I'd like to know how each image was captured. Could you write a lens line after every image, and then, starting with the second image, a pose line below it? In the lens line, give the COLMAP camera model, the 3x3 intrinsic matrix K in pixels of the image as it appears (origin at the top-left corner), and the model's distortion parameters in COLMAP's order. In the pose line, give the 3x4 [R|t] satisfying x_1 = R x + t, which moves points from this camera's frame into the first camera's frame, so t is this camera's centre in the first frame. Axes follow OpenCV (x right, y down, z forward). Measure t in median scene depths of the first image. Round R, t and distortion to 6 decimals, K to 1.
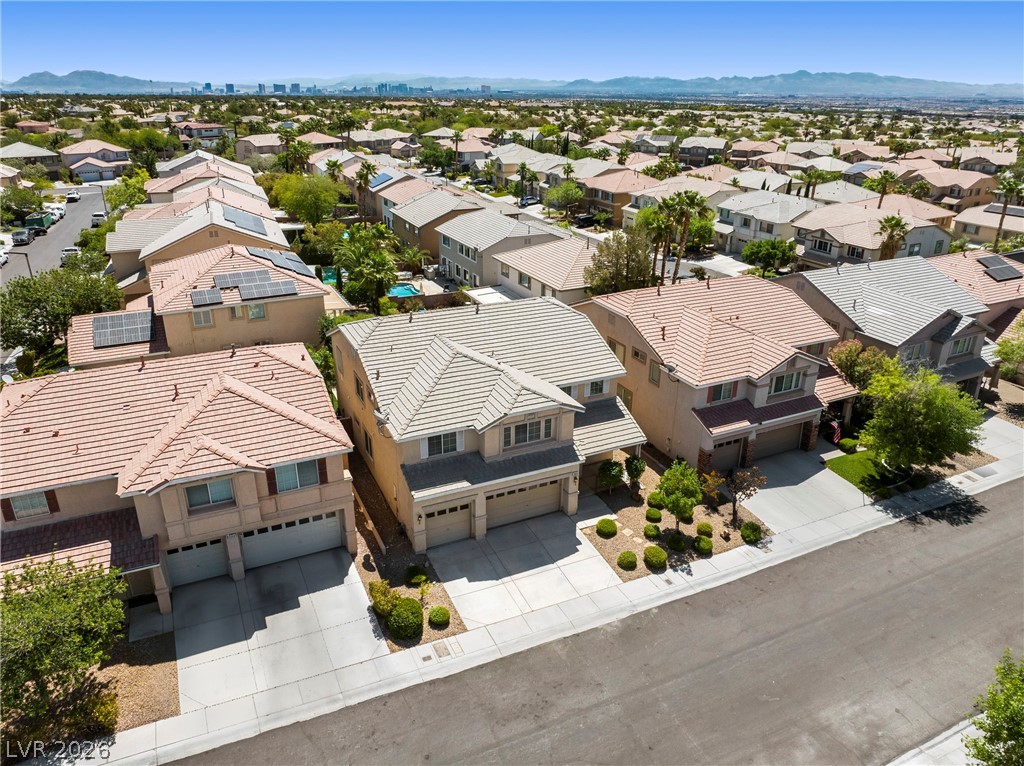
lens RADIAL K [[720.9, 0, 514.8], [0, 720.9, 382.5], [0, 0, 1]] dist [-0.057202, 0.030629]
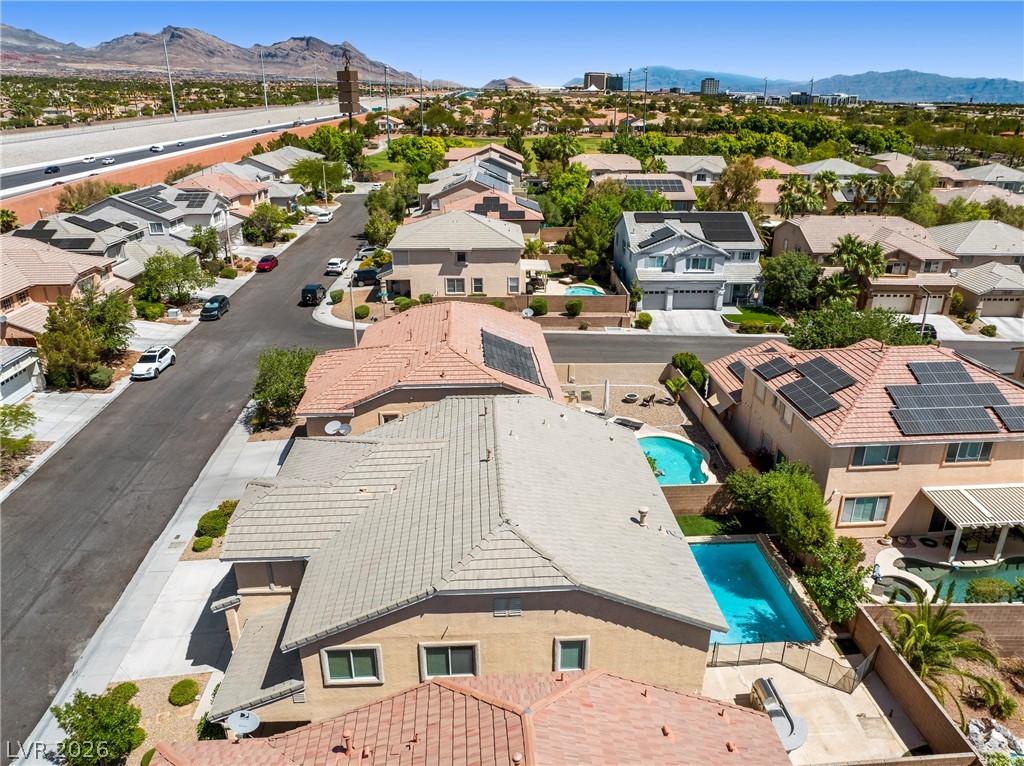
lens RADIAL K [[720.9, 0, 514.8], [0, 720.9, 382.5], [0, 0, 1]] dist [-0.057202, 0.030629]
pose [[-0.371494, 0.333020, -0.866654, 0.527779], [-0.369549, 0.803287, 0.467079, -0.522400], [0.851719, 0.493788, -0.175349, 1.255867]]
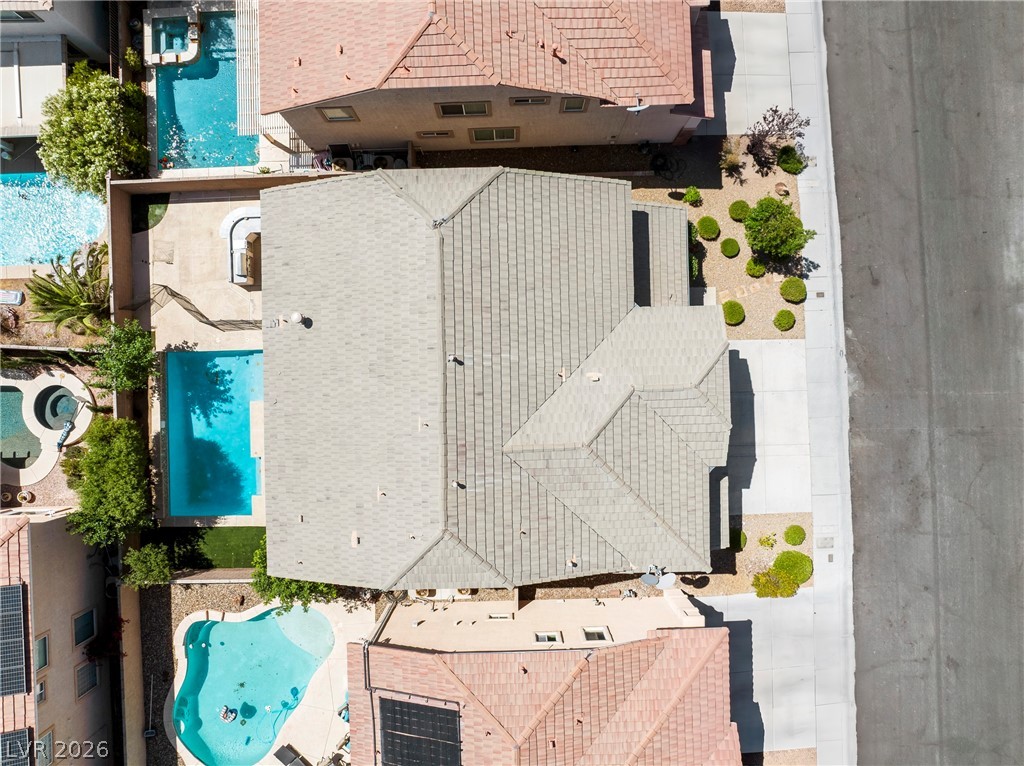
lens RADIAL K [[720.9, 0, 514.8], [0, 720.9, 382.5], [0, 0, 1]] dist [-0.057202, 0.030629]
pose [[0.411116, -0.911563, -0.006008, -0.052650], [0.364141, 0.158178, 0.917813, -0.677619], [-0.835695, -0.379515, 0.396967, 0.839259]]
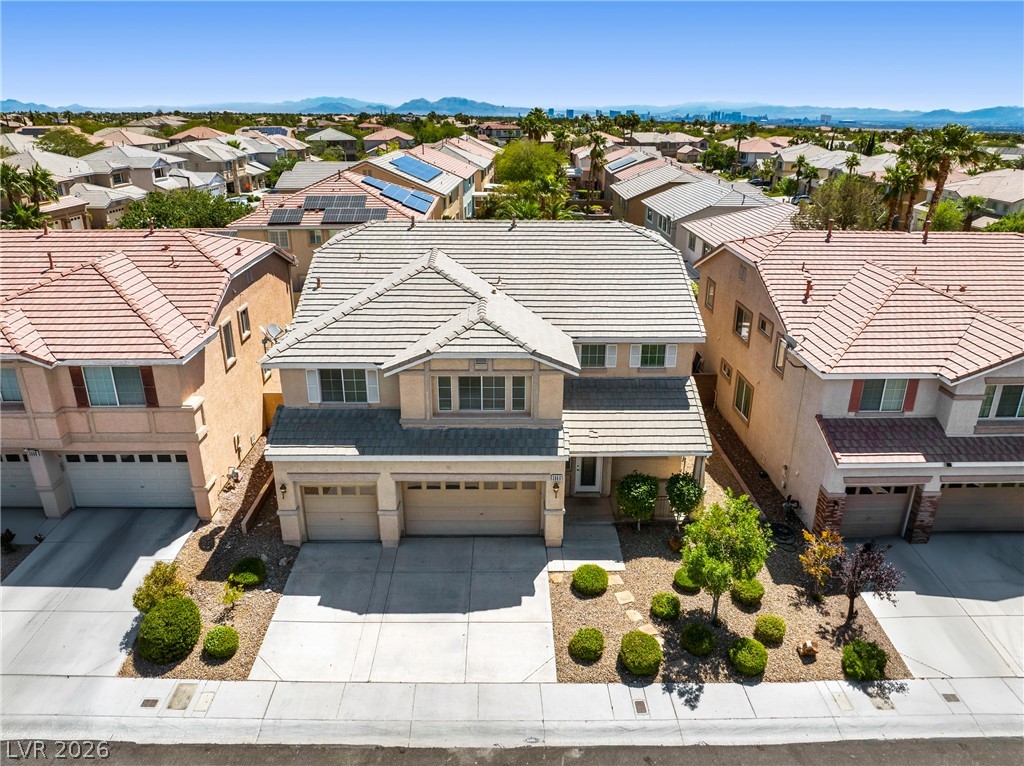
lens RADIAL K [[720.9, 0, 514.8], [0, 720.9, 382.5], [0, 0, 1]] dist [-0.057202, 0.030629]
pose [[0.909670, 0.145473, -0.389022, 0.273821], [-0.158664, 0.987331, -0.001803, 0.054965], [0.383831, 0.063364, 0.921227, 0.430885]]
